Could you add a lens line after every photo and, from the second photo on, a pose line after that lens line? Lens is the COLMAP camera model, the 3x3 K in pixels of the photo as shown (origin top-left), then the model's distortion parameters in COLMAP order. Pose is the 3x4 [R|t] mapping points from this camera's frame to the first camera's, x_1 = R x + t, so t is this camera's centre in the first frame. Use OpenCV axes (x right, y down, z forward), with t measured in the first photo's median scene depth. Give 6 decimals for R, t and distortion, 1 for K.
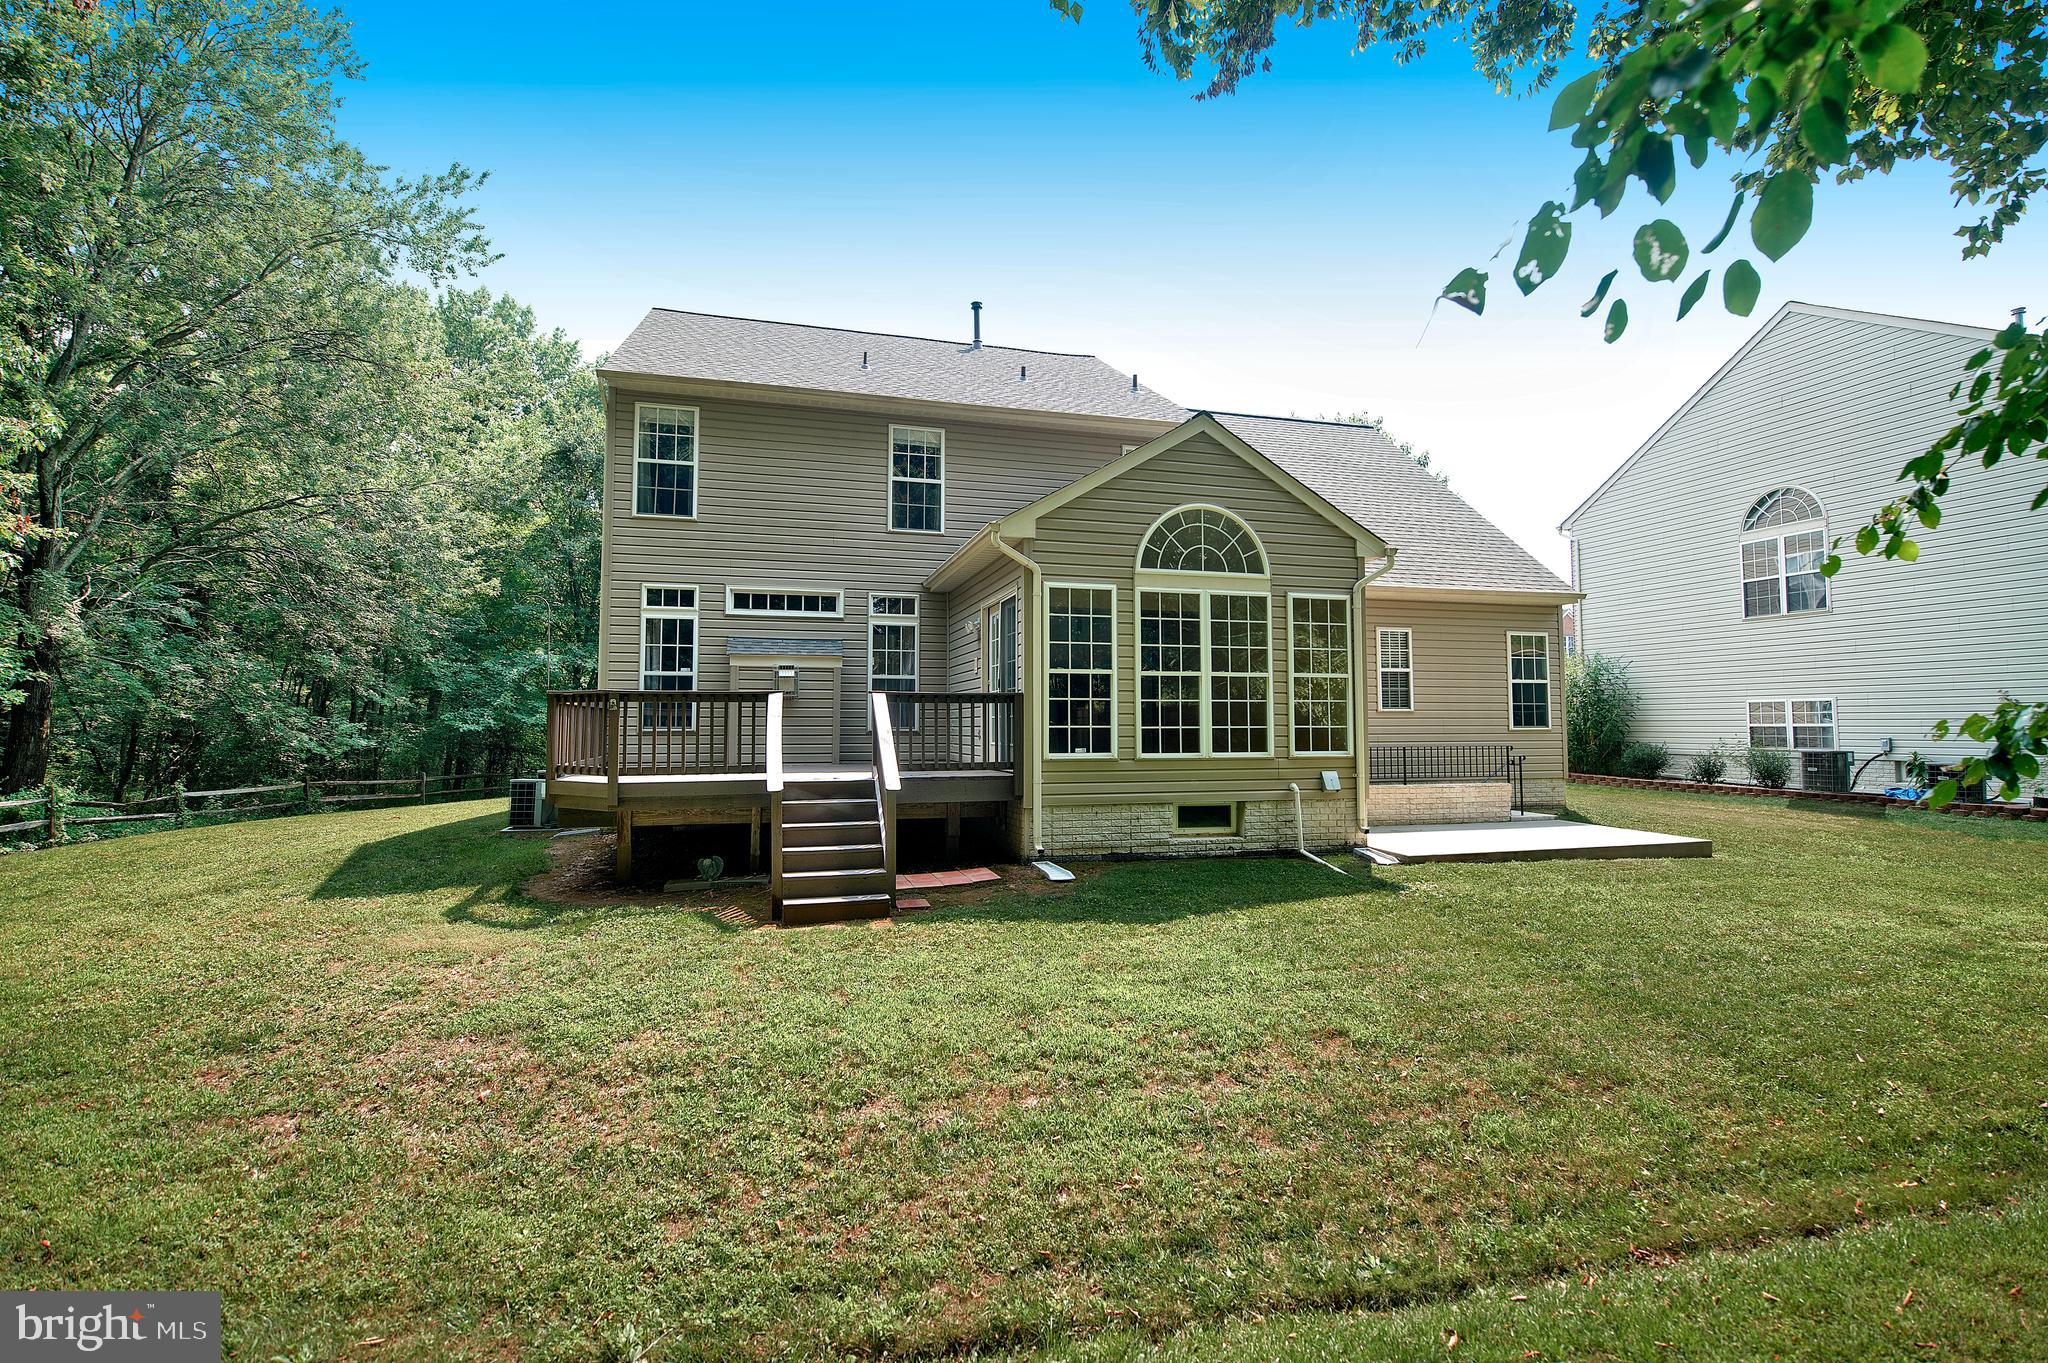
lens RADIAL K [[968.5, 0, 1037.1], [0, 968.5, 670.0], [0, 0, 1]] dist [-0.003423, -0.000229]
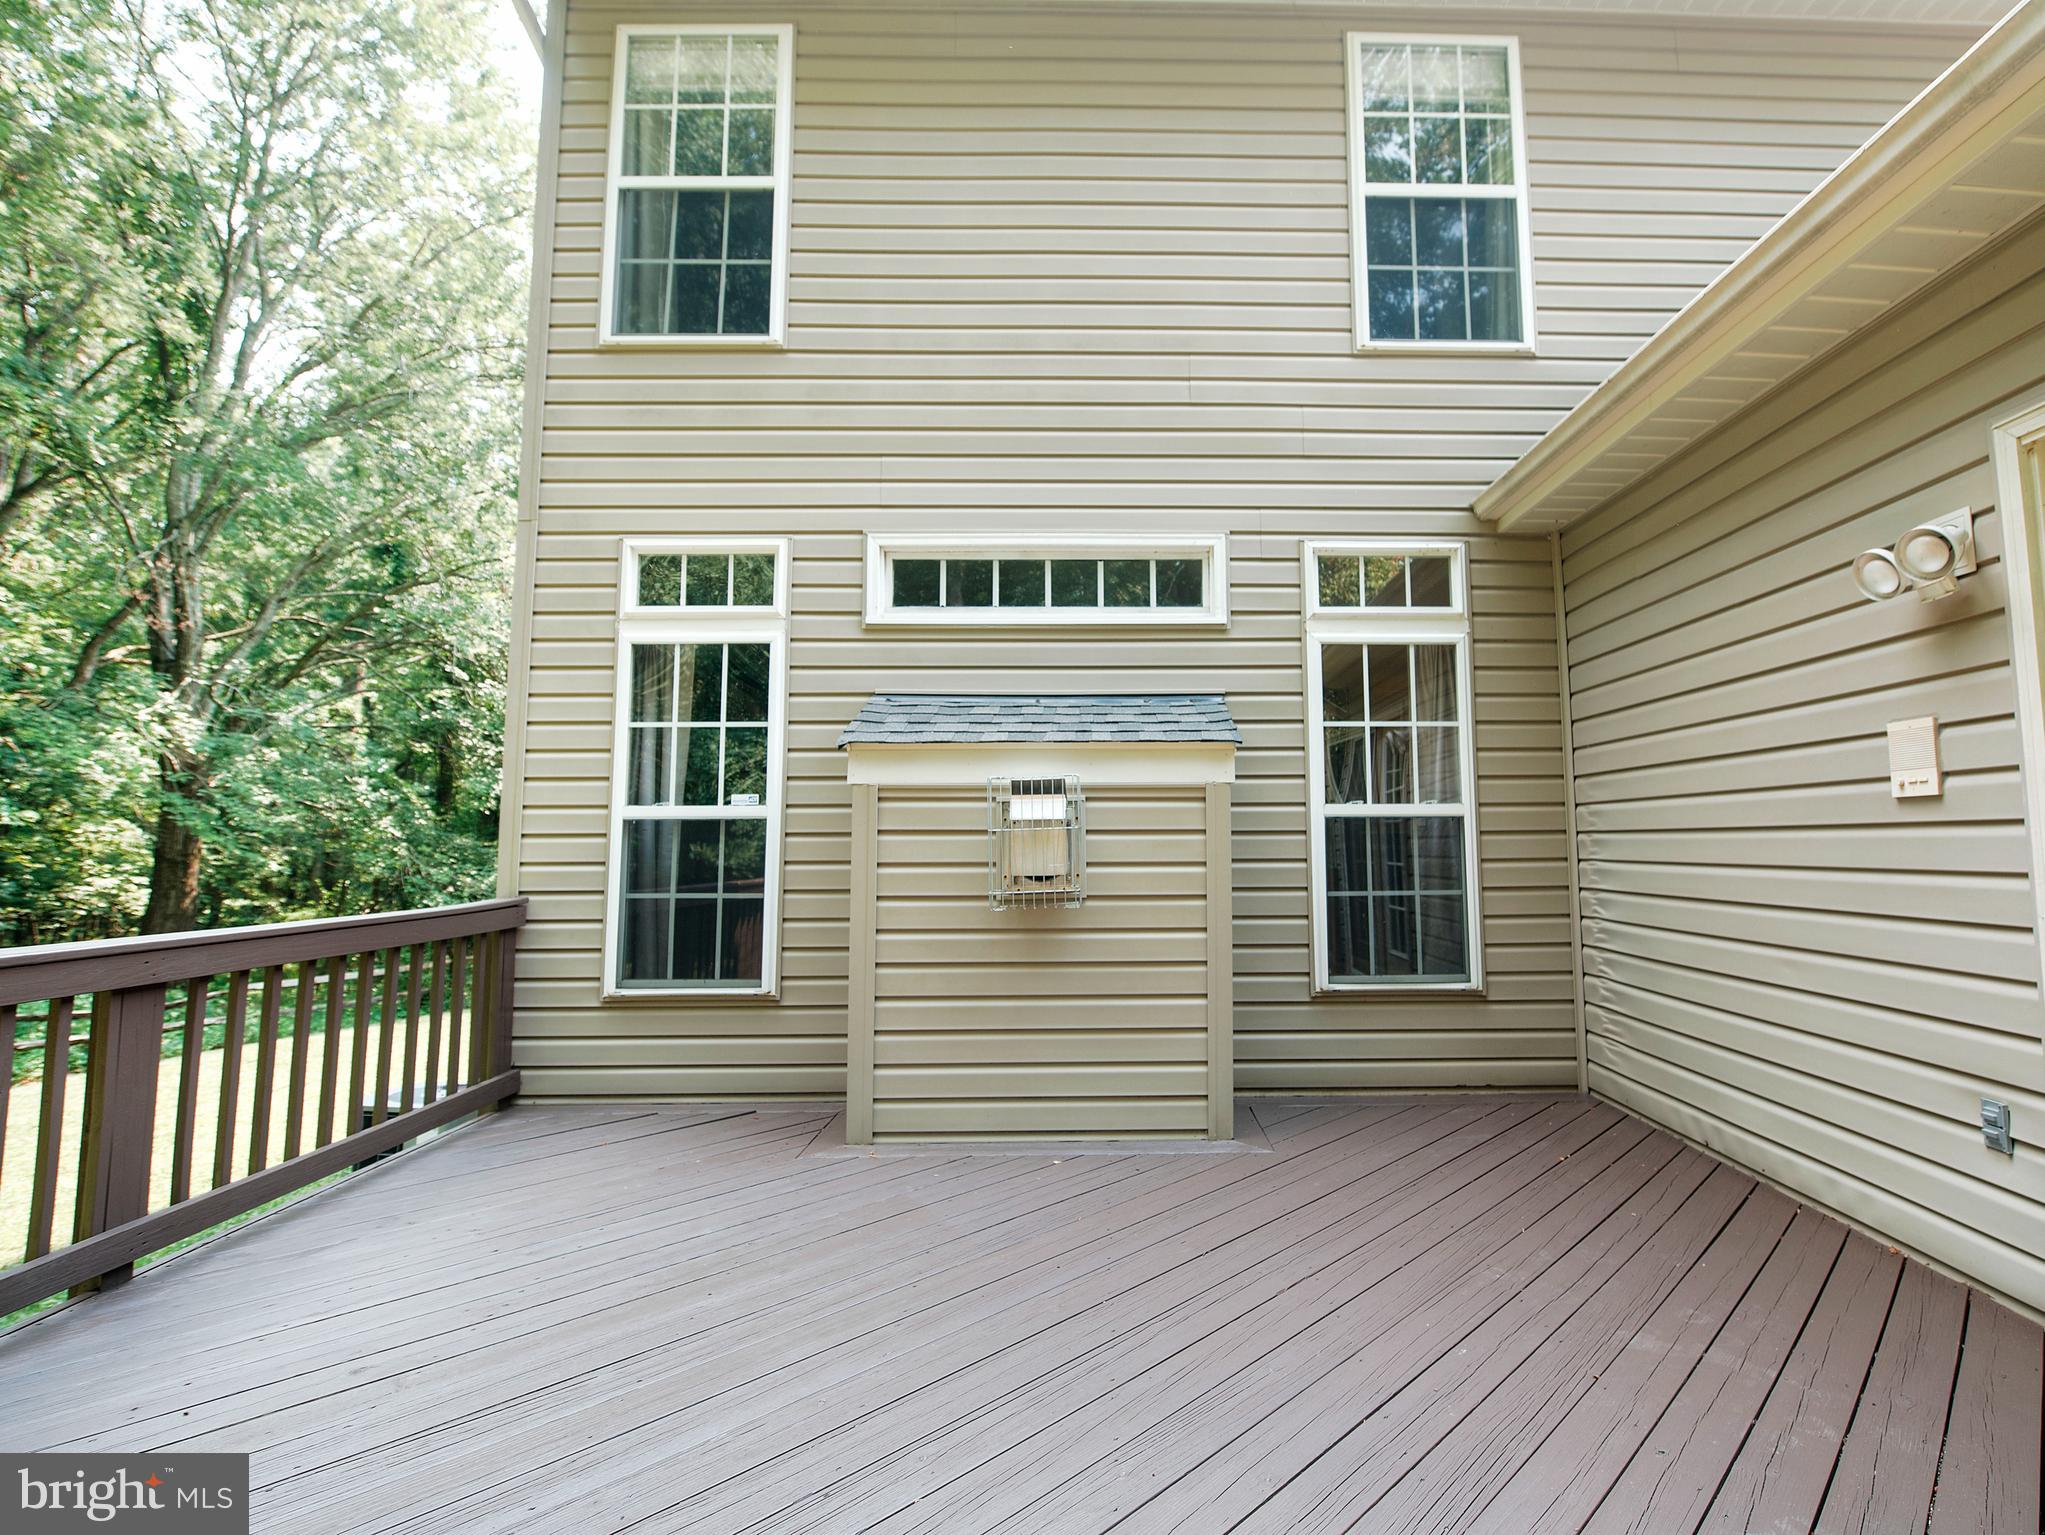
lens RADIAL K [[978.9, 0, 1102.2], [0, 978.9, 750.7], [0, 0, 1]] dist [-0.004575, -0.000263]
pose [[0.963075, -0.029032, -0.267665, -0.163775], [0.019921, 0.999128, -0.036694, -0.002364], [0.268497, 0.030007, 0.962813, 0.722919]]
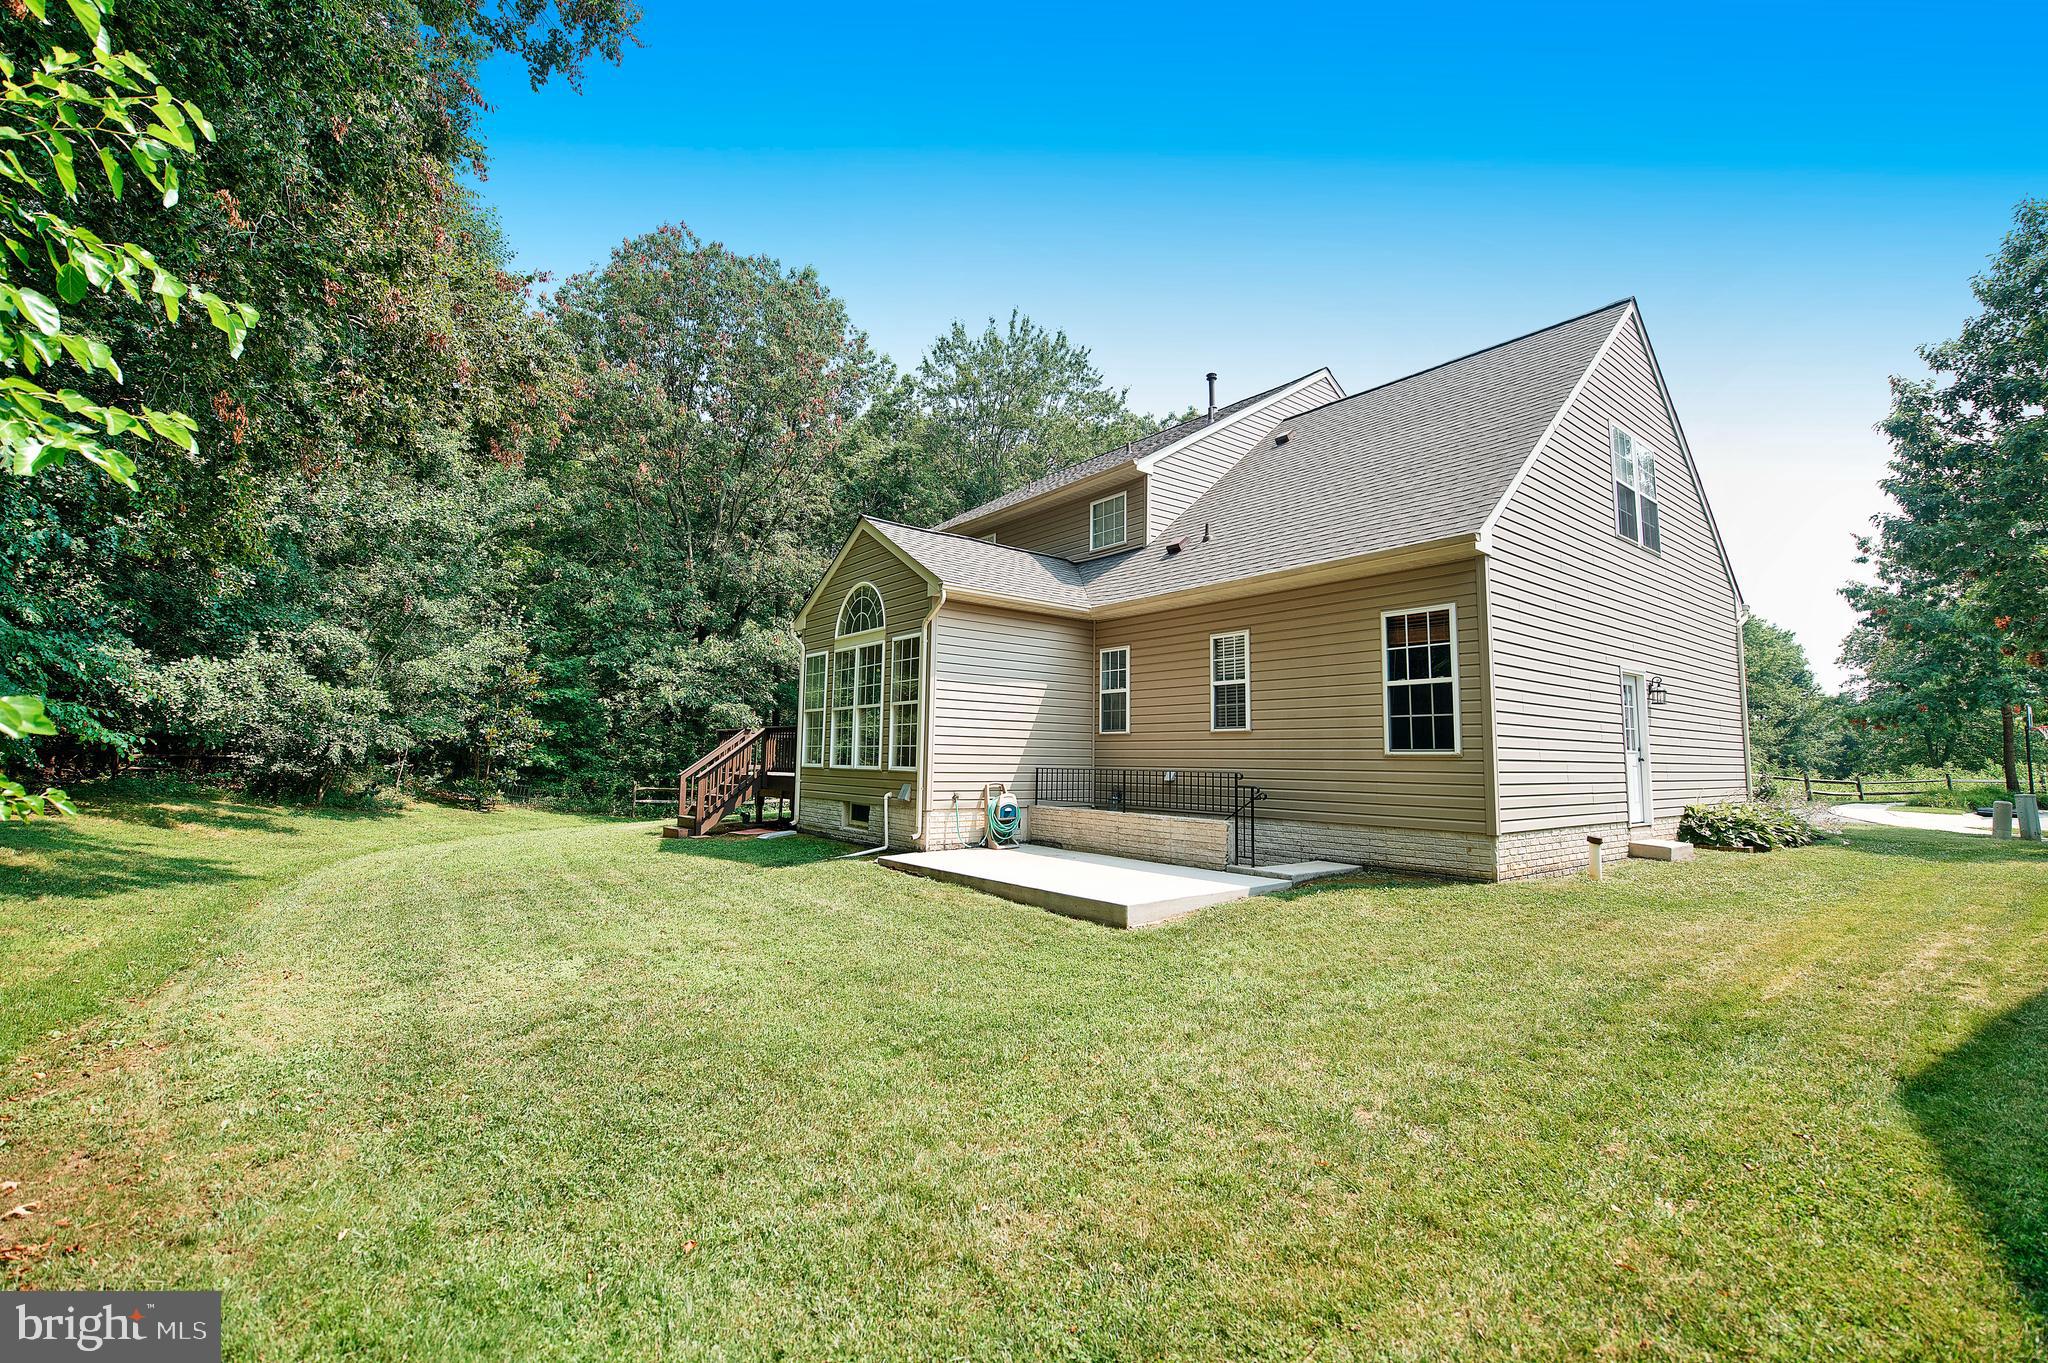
lens RADIAL K [[889.0, 0, 1017.0], [0, 889.0, 668.3], [0, 0, 1]] dist [0.000771, -0.000091]
pose [[0.362446, -0.088942, -0.927751, 1.165577], [0.039423, 0.996008, -0.080084, 0.048089], [0.931171, -0.007549, 0.364506, 0.622313]]
